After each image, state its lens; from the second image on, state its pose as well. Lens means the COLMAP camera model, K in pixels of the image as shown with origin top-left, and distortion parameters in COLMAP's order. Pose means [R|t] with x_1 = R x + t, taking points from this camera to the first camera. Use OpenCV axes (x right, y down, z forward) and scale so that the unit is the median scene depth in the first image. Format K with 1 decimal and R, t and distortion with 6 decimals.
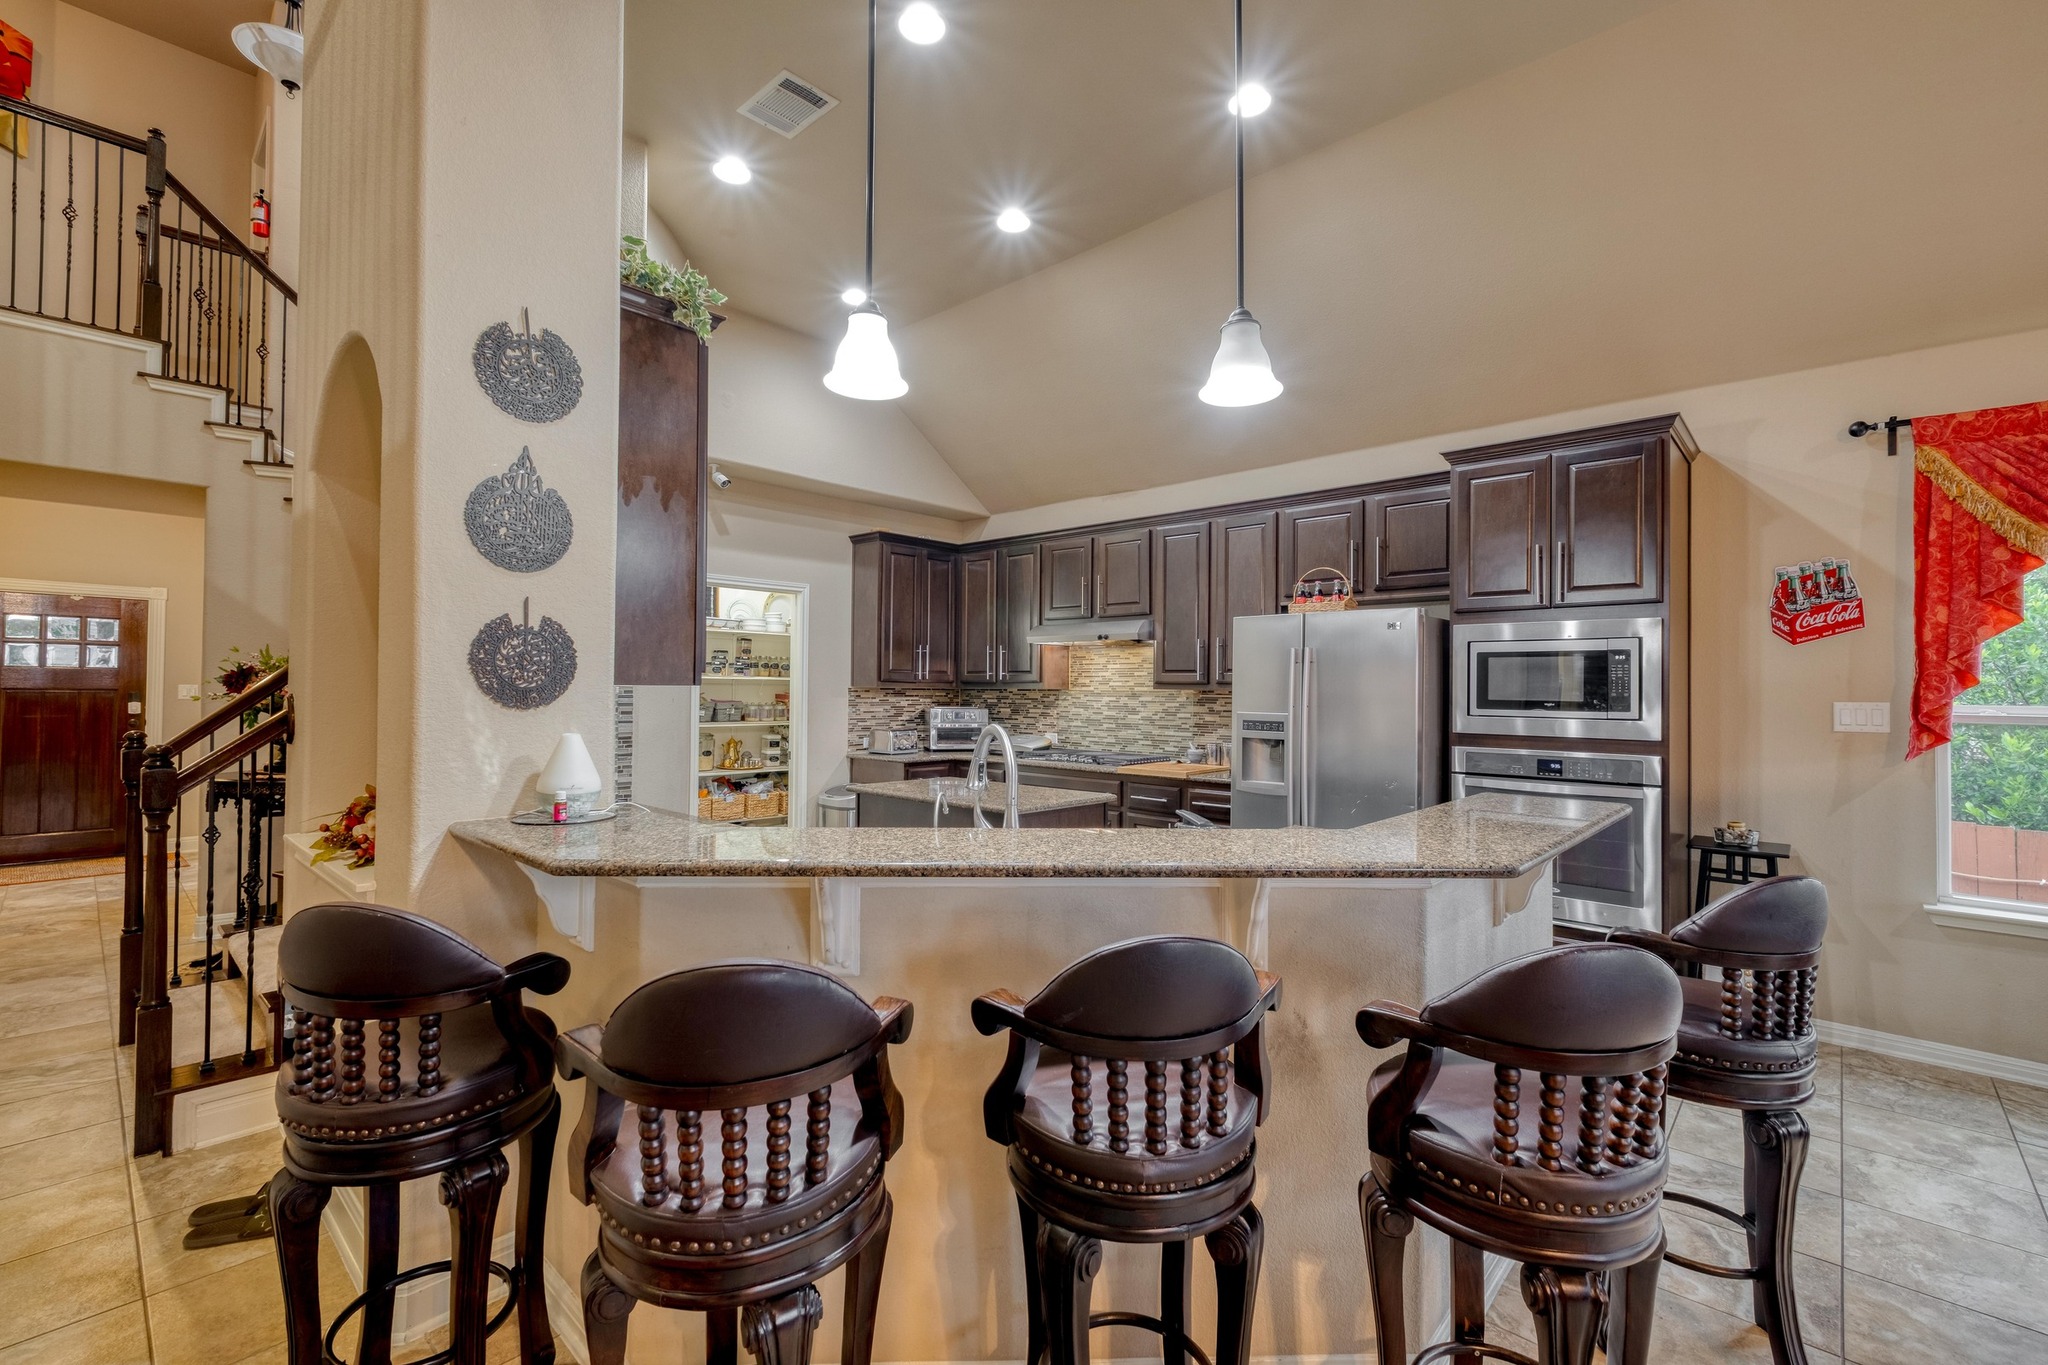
lens RADIAL K [[890.3, 0, 1027.5], [0, 890.3, 679.1], [0, 0, 1]] dist [-0.003712, -0.000177]
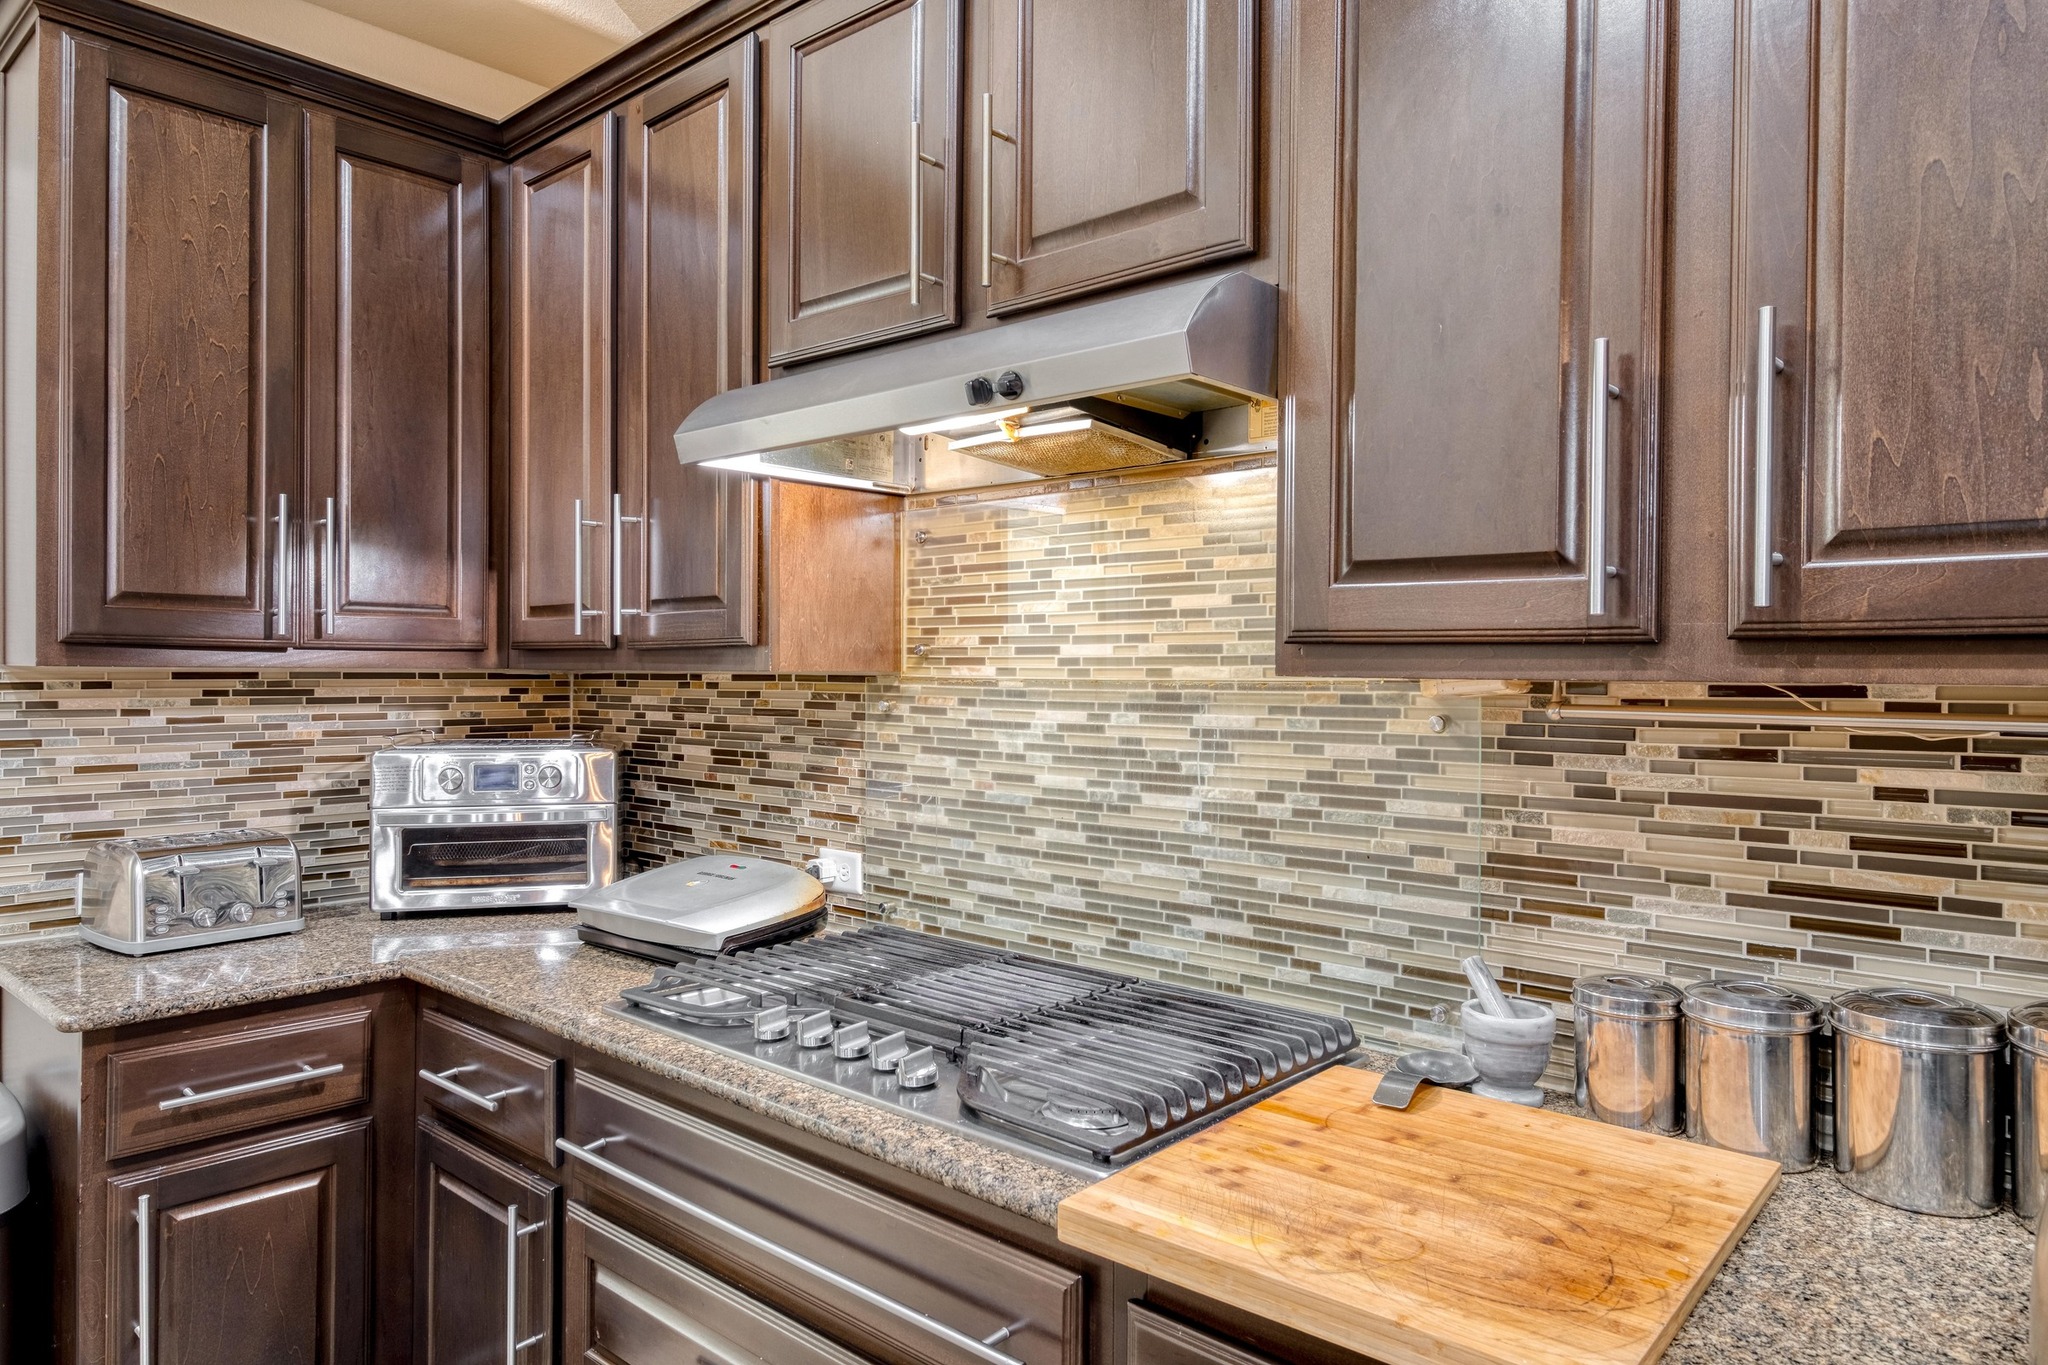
lens RADIAL K [[1295.8, 0, 1023.0], [0, 1295.8, 676.4], [0, 0, 1]] dist [-0.002833, -0.000297]
pose [[0.999938, -0.003281, 0.010634, 0.078600], [0.003111, 0.999867, 0.016029, 0.006426], [-0.010685, -0.015995, 0.999815, 0.667620]]
